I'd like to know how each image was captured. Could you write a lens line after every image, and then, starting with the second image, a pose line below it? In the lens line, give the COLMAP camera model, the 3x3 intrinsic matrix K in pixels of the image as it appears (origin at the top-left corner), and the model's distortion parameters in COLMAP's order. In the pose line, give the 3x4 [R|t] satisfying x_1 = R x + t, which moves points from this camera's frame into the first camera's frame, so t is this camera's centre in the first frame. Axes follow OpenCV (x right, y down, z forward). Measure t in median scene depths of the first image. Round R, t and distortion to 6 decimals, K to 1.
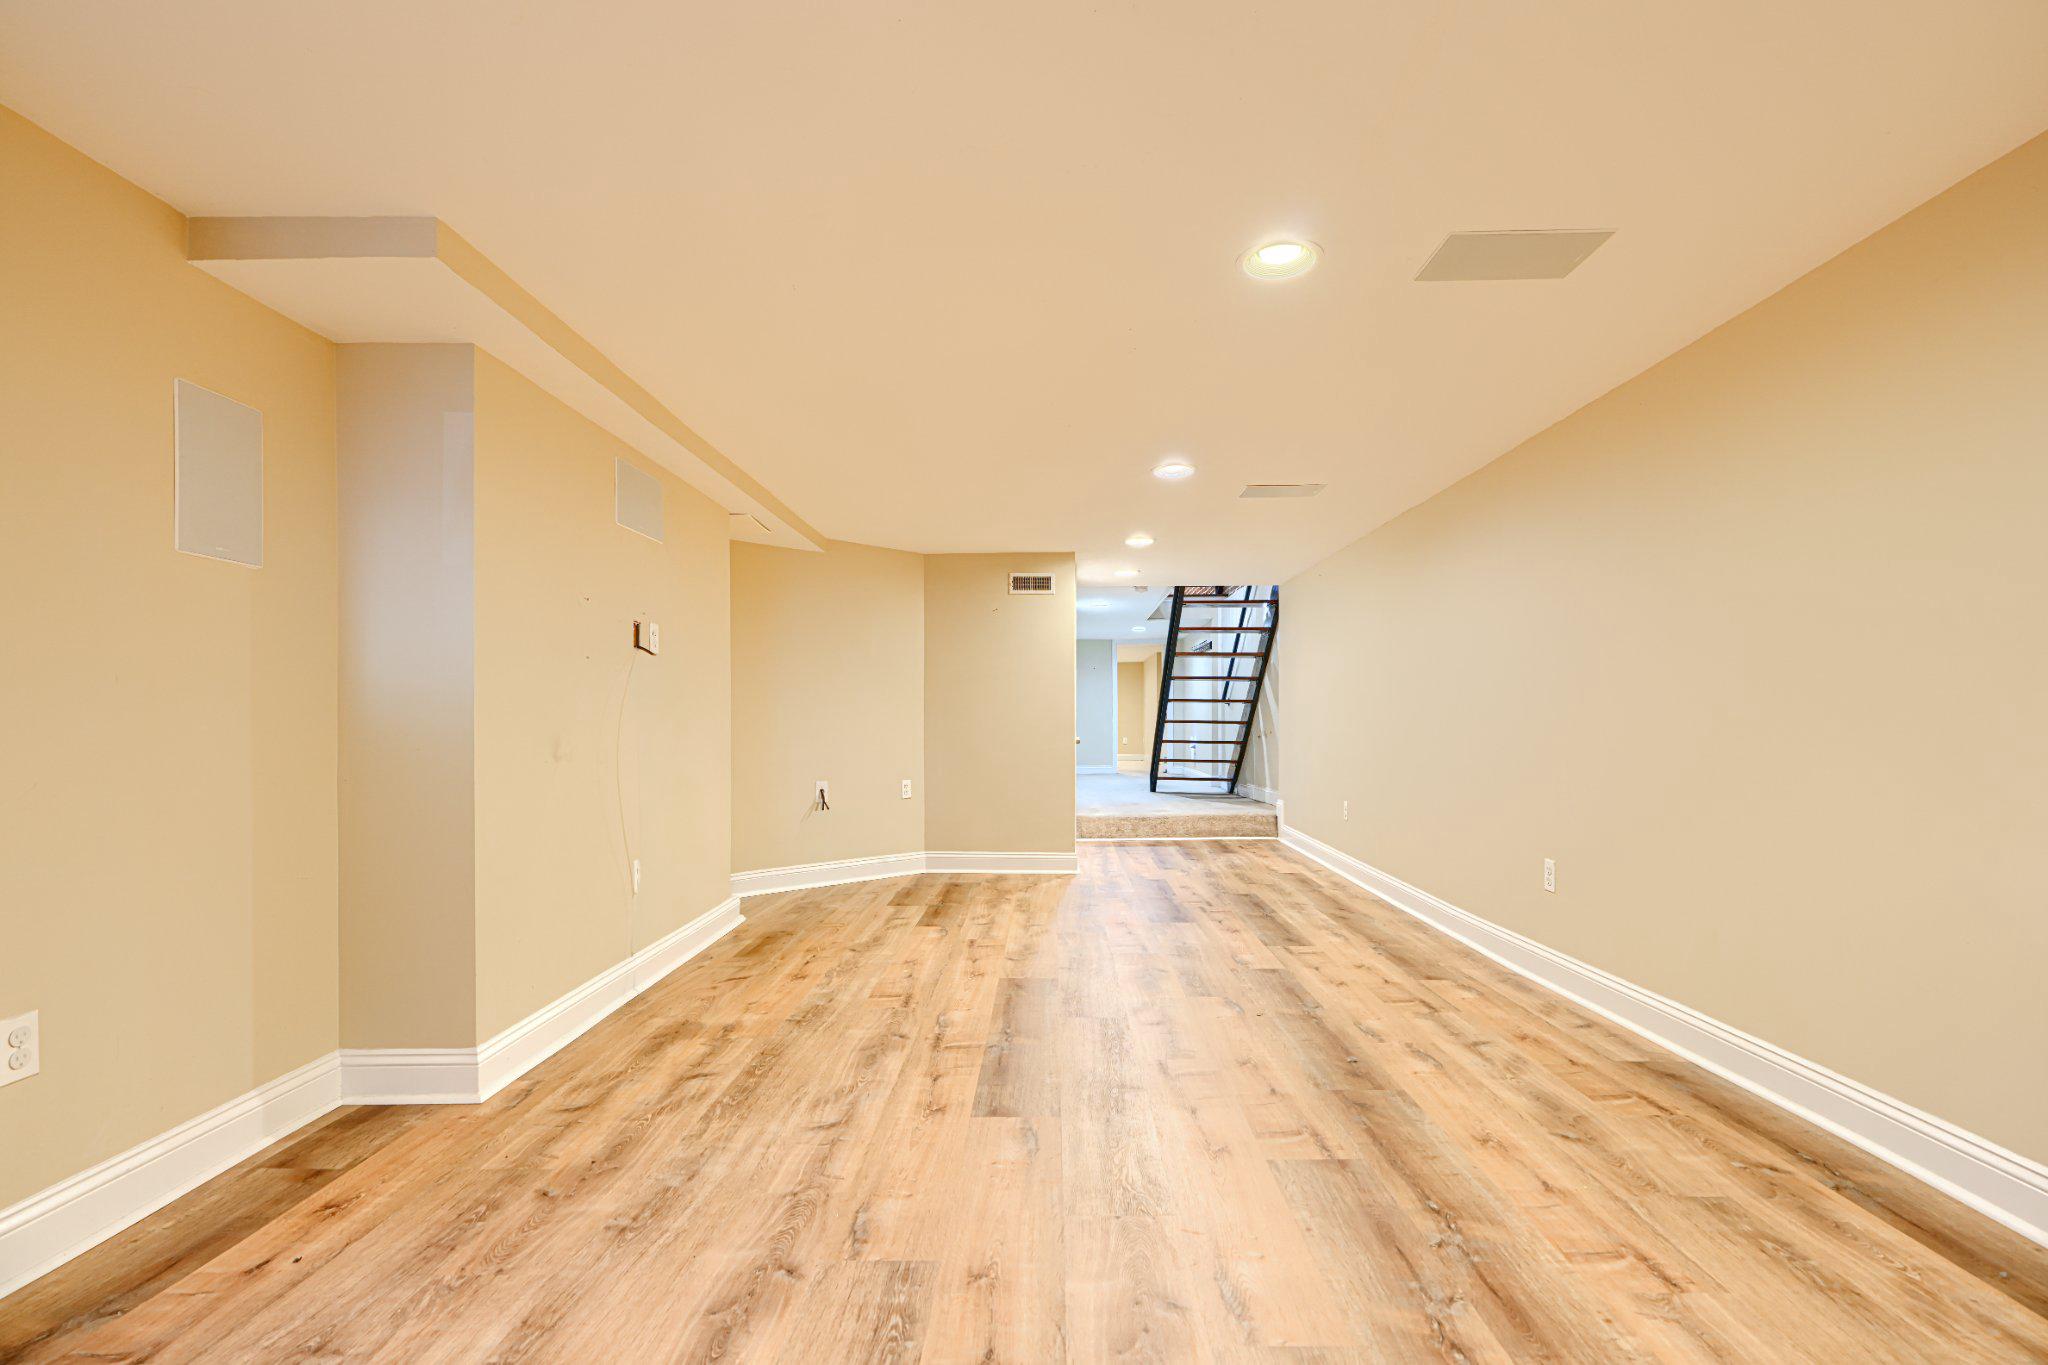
lens RADIAL K [[918.4, 0, 1028.5], [0, 918.4, 696.7], [0, 0, 1]] dist [0.002828, -0.001151]
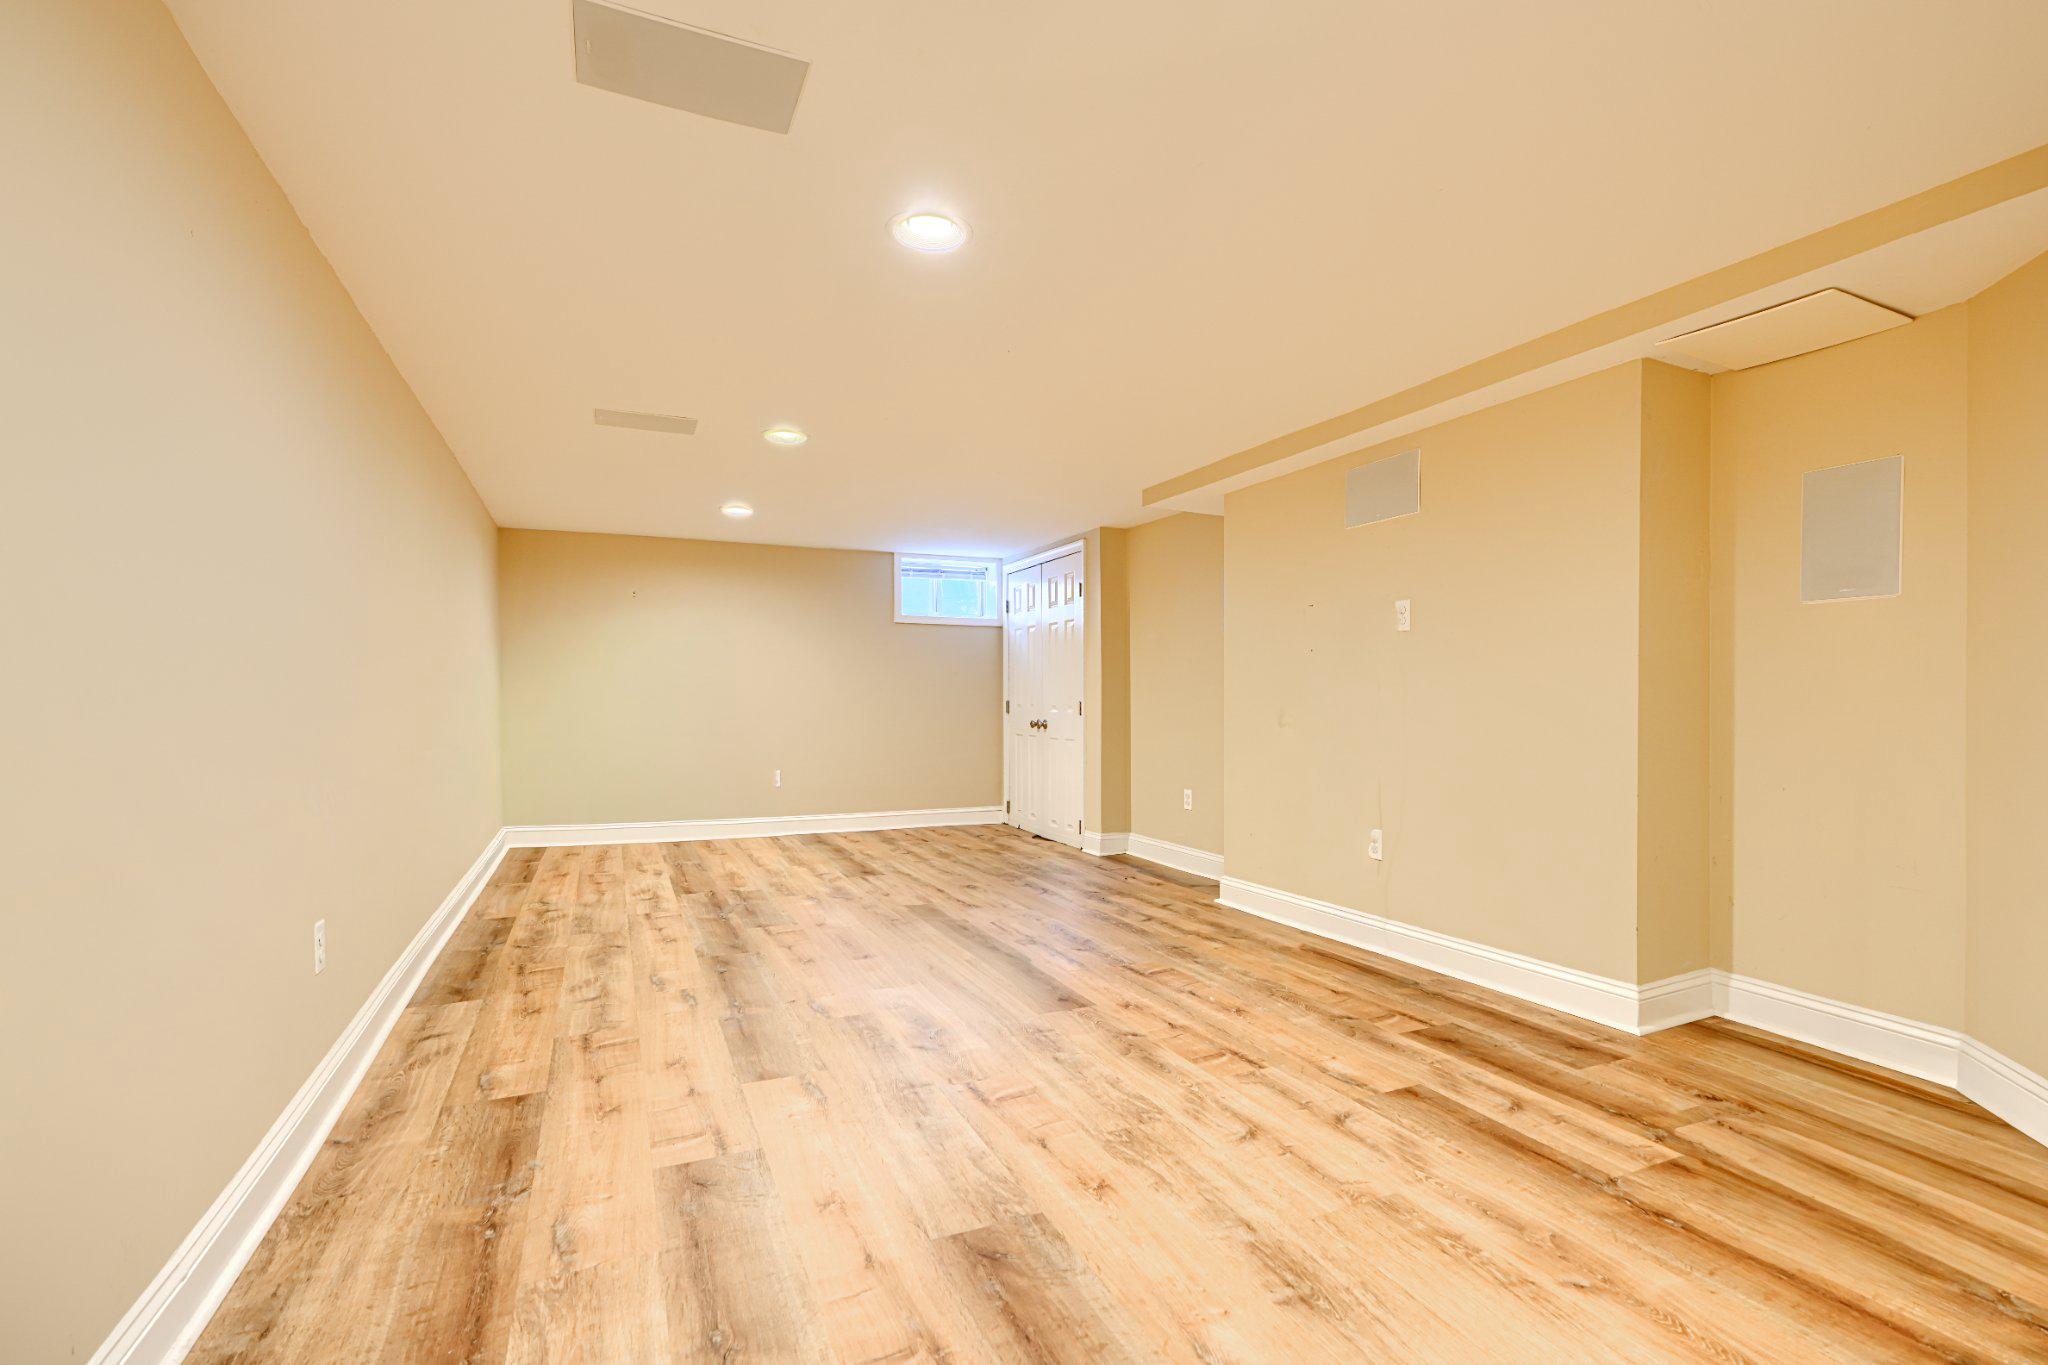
lens RADIAL K [[918.4, 0, 1028.4], [0, 918.4, 693.6], [0, 0, 1]] dist [0.002828, -0.001151]
pose [[-0.896375, -0.001270, -0.443295, 0.501743], [0.012645, 0.999516, -0.028434, 0.054926], [0.443116, -0.031093, -0.895925, 2.179027]]
